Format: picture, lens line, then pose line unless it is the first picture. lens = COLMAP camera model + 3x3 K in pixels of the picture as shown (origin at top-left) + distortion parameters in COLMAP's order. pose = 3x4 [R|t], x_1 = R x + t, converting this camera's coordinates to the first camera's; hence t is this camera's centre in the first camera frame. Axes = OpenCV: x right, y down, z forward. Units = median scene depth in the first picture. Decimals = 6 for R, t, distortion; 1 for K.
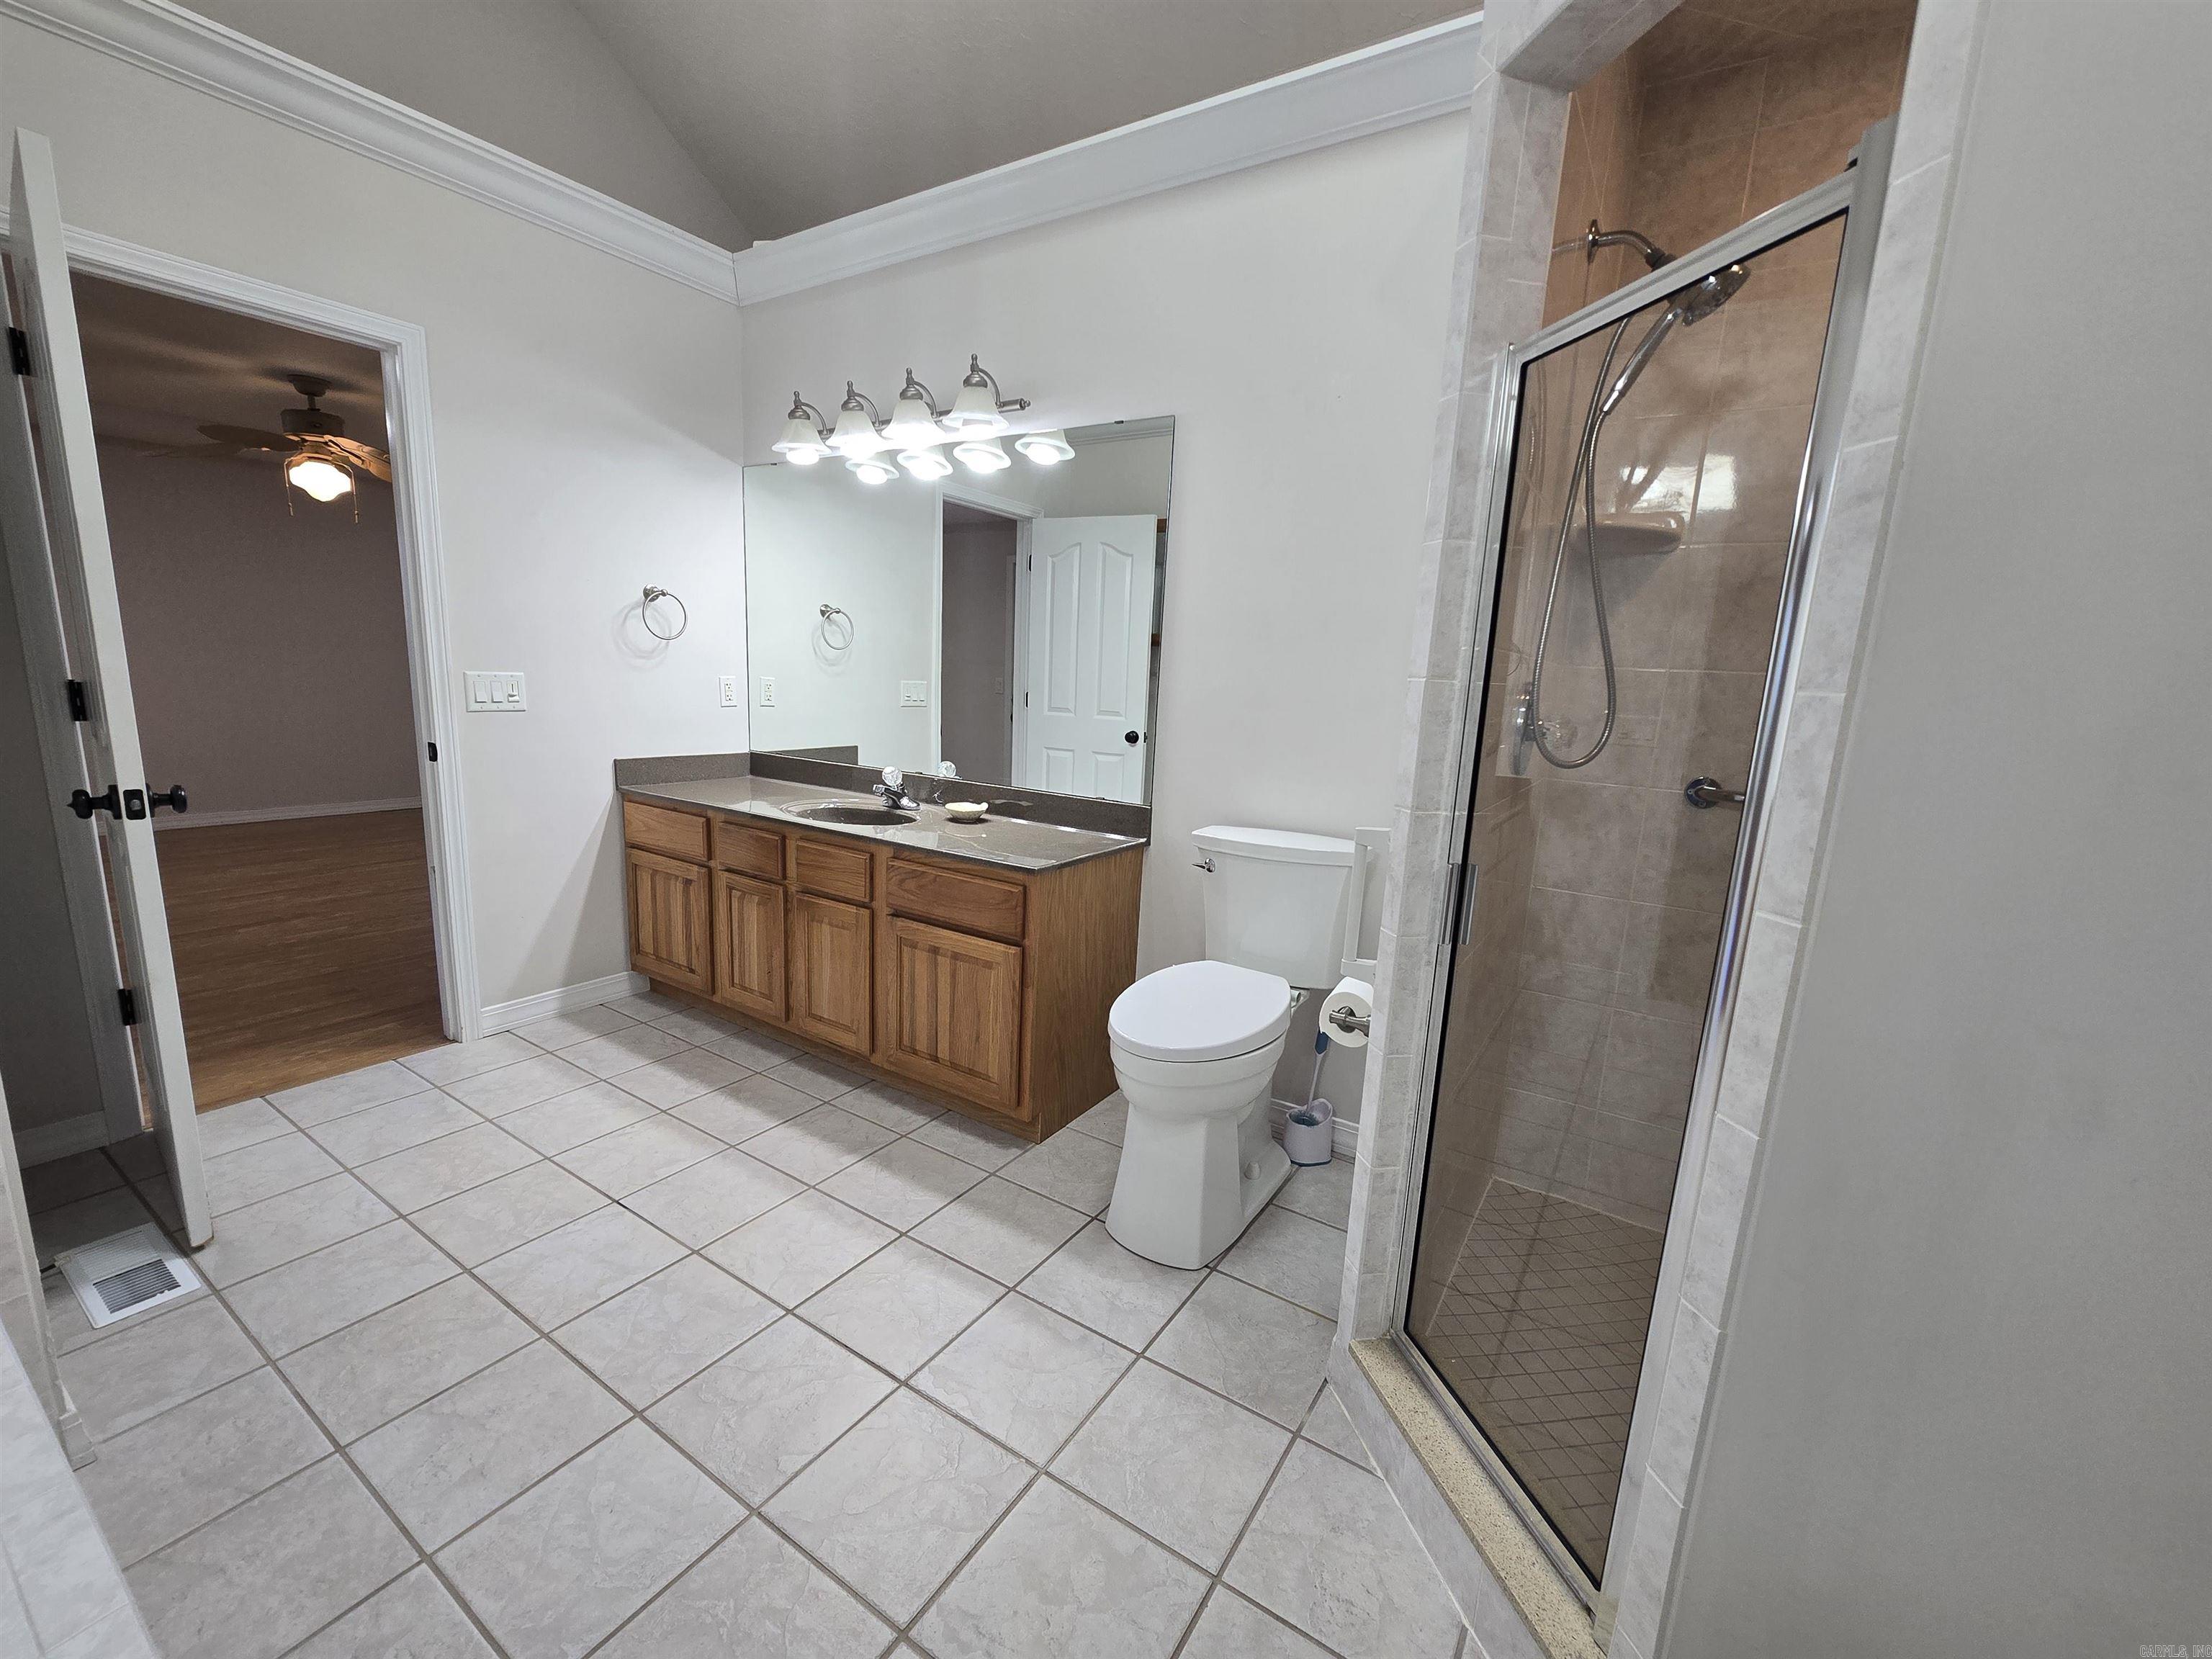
lens RADIAL K [[902.7, 0, 1105.6], [0, 902.7, 840.7], [0, 0, 1]] dist [-0.008360, 0.003979]
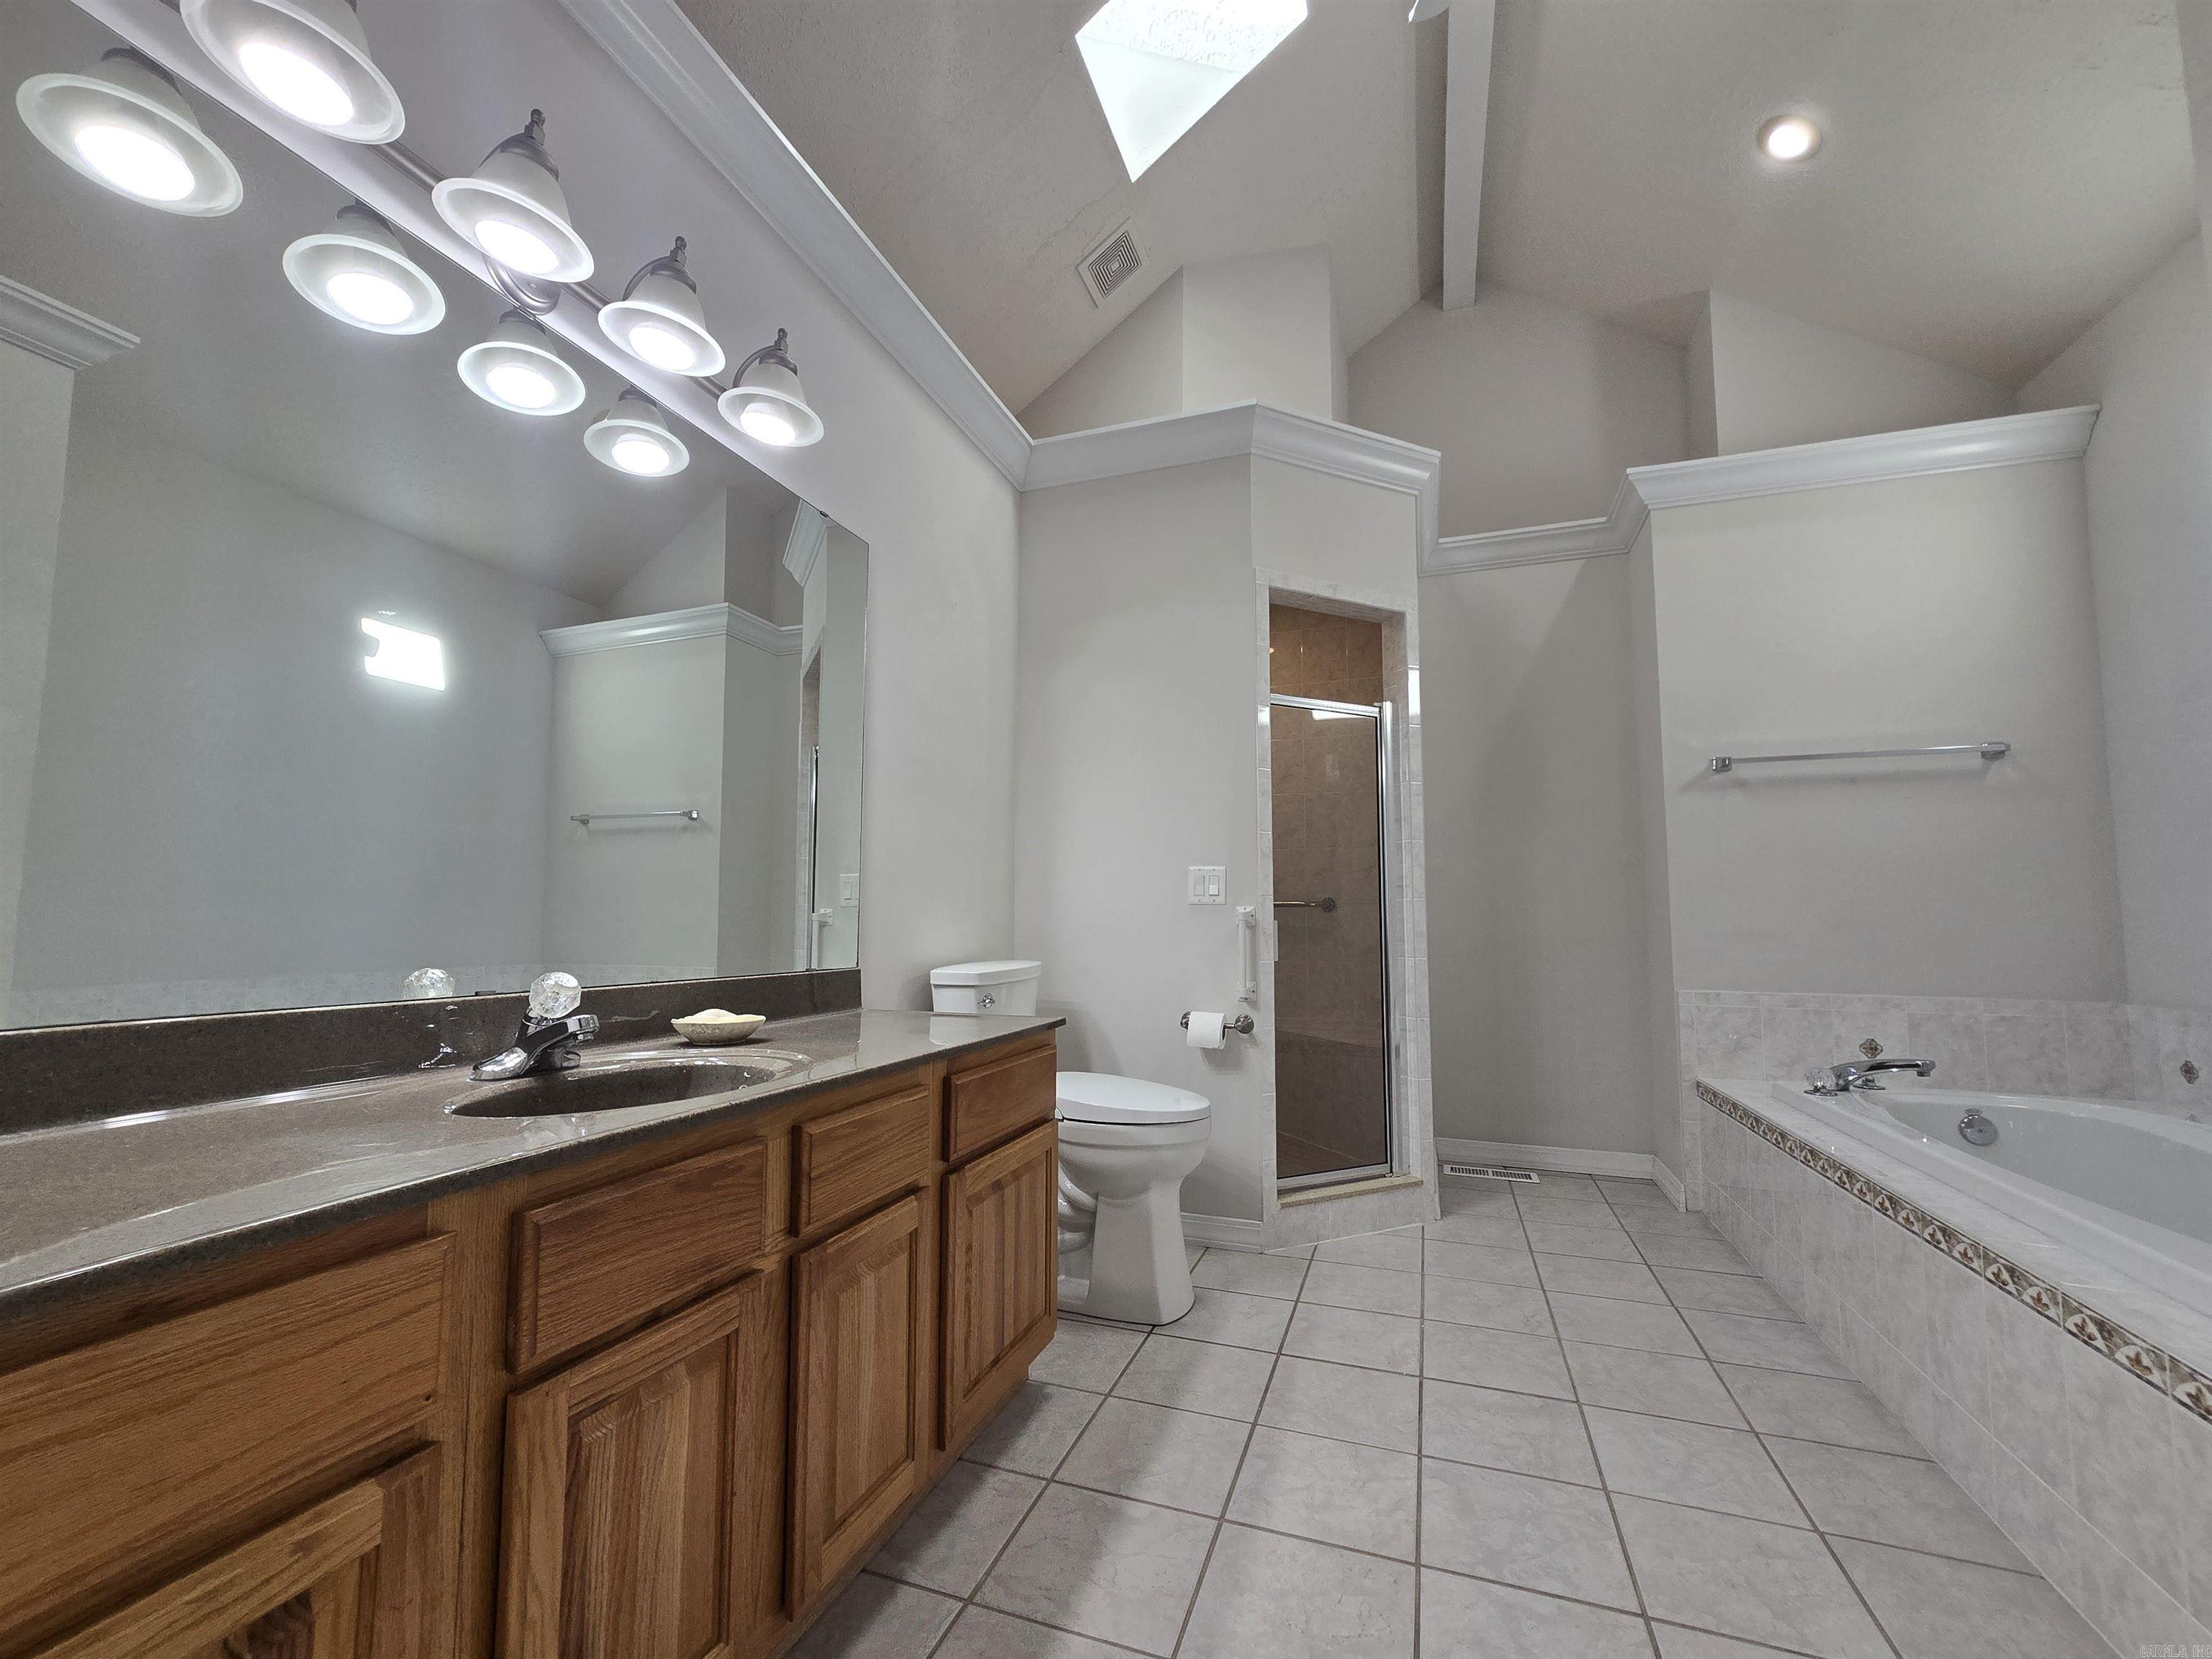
lens RADIAL K [[902.7, 0, 1100.2], [0, 902.7, 838.5], [0, 0, 1]] dist [-0.008360, 0.003979]
pose [[-0.218037, 0.040279, 0.975109, -0.929490], [0.175348, 0.984505, -0.001459, -0.130744], [-0.960059, 0.170665, -0.221722, 1.078525]]
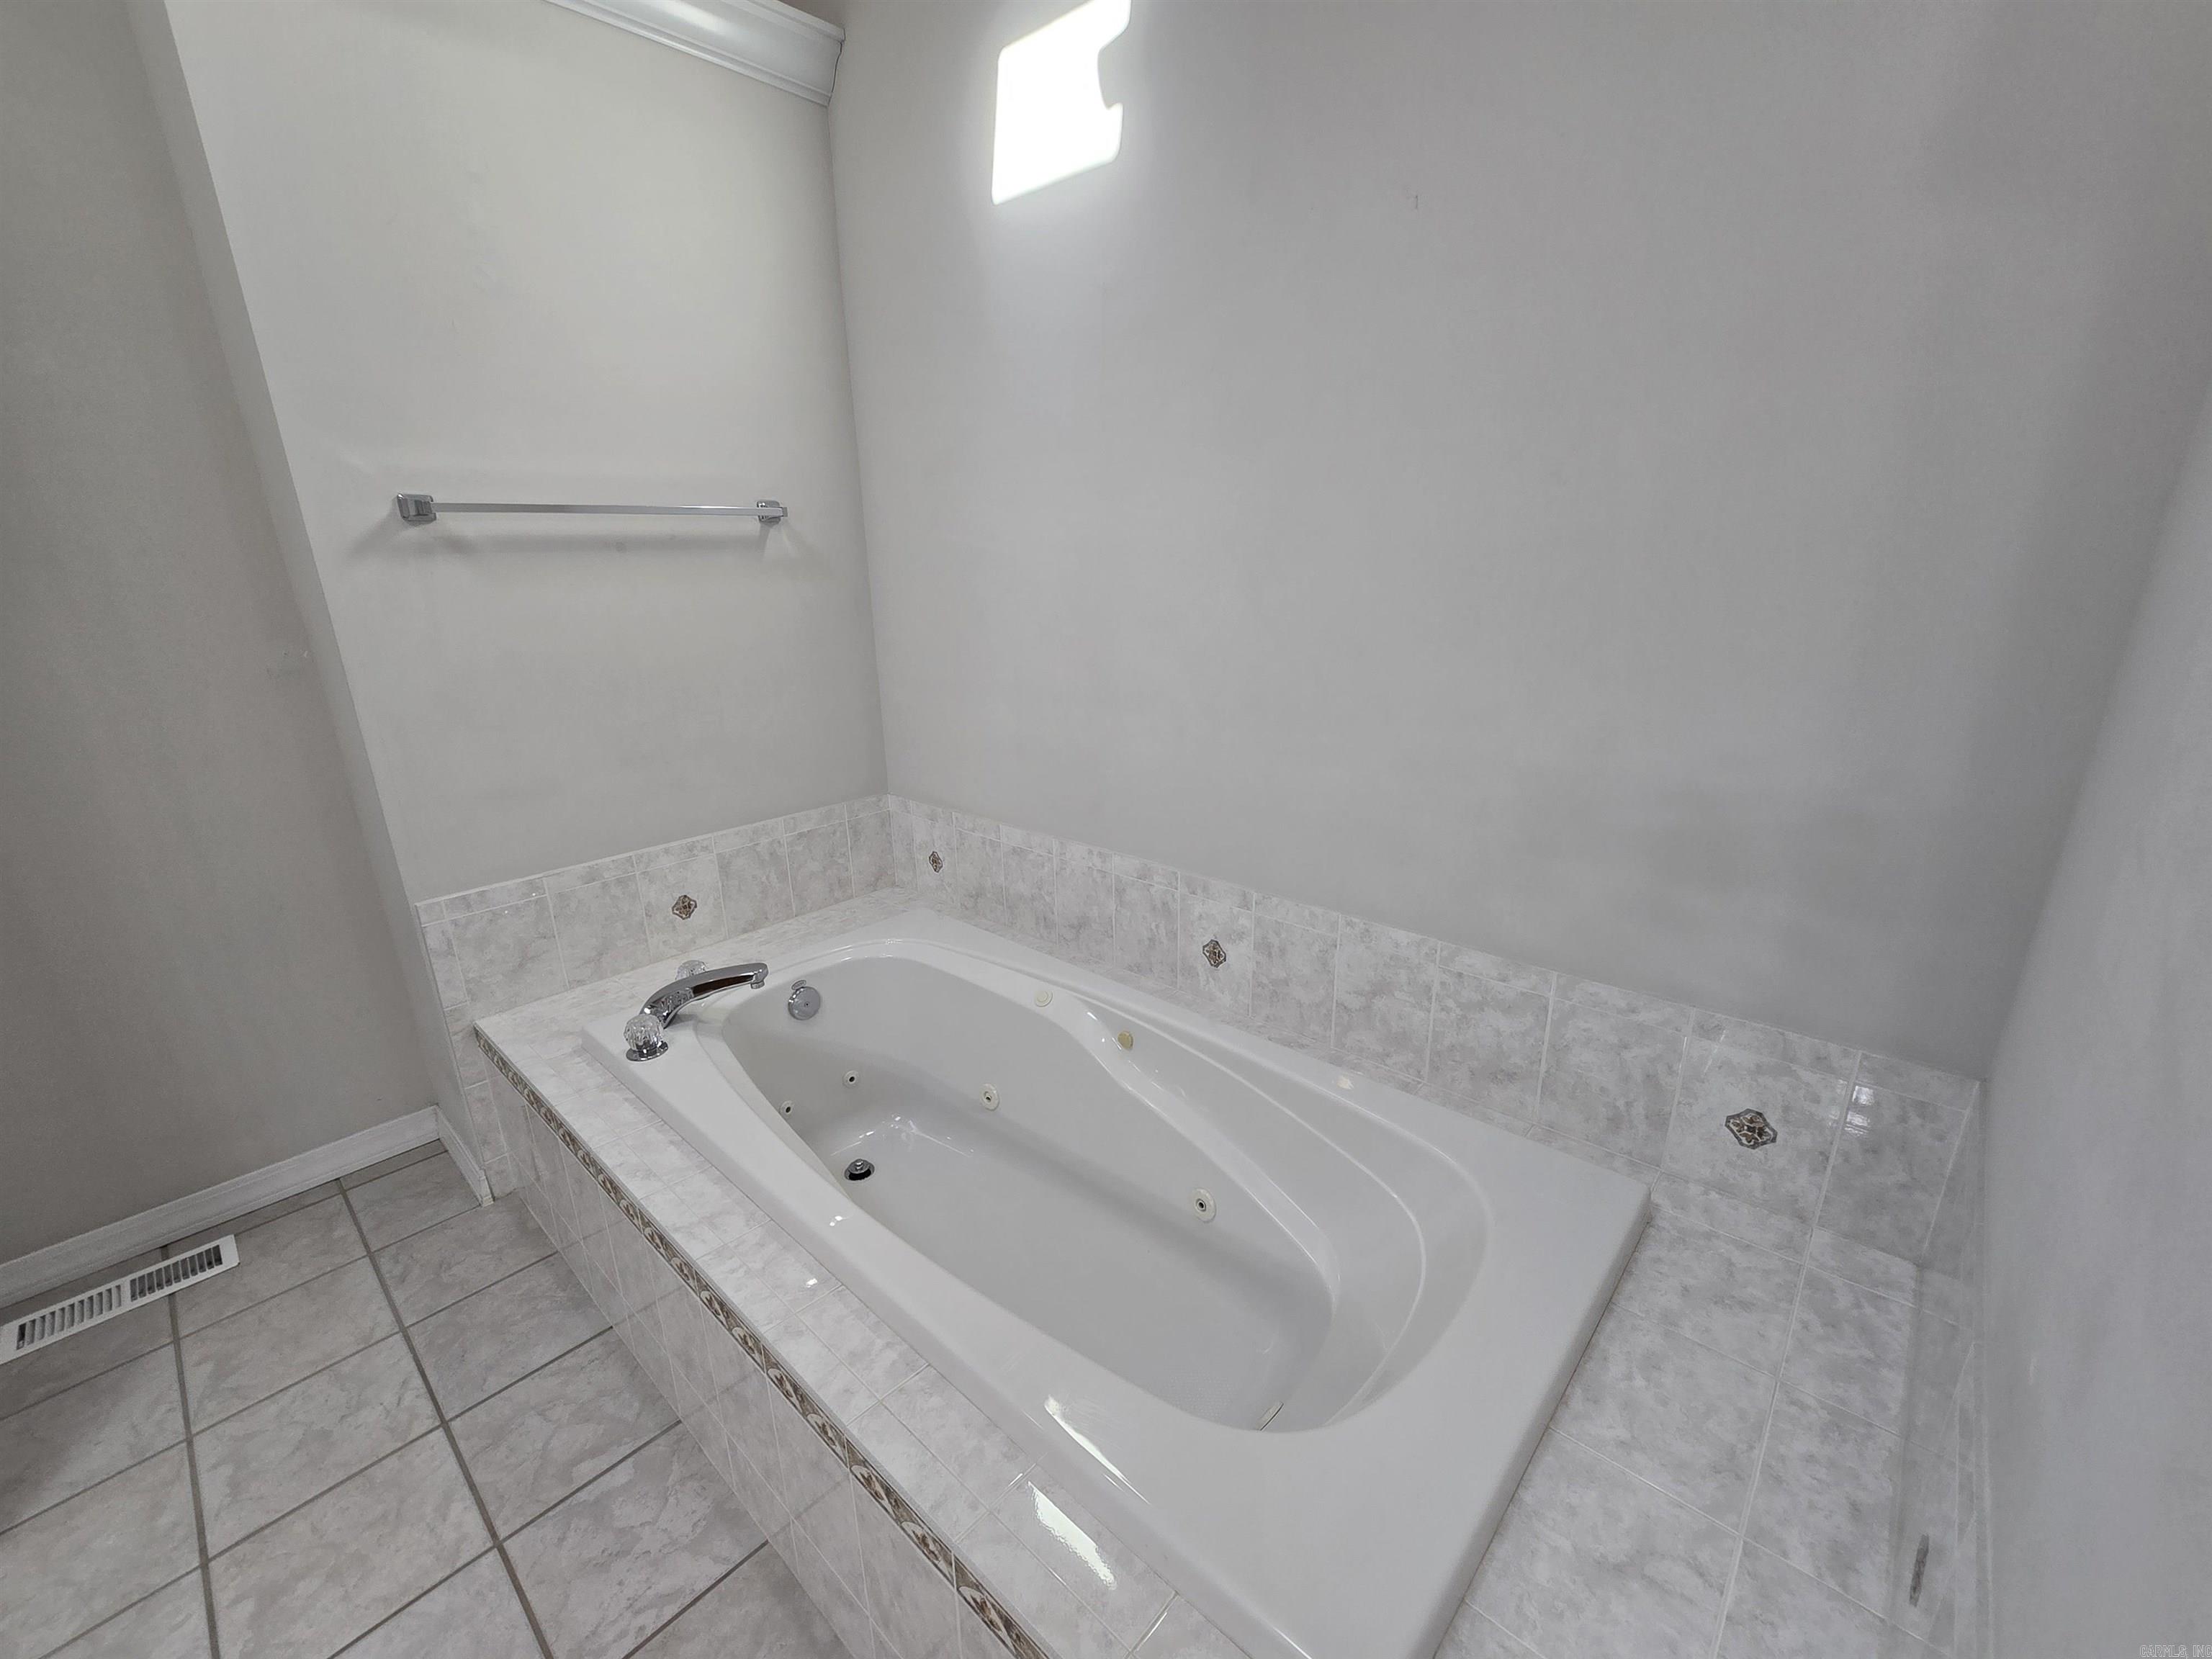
lens RADIAL K [[902.7, 0, 1108.2], [0, 902.7, 843.1], [0, 0, 1]] dist [-0.008360, 0.003979]
pose [[-0.986026, -0.075450, 0.148527, -0.534417], [0.007951, 0.869229, 0.494345, -0.203978], [-0.166402, 0.488618, -0.856483, 0.559636]]
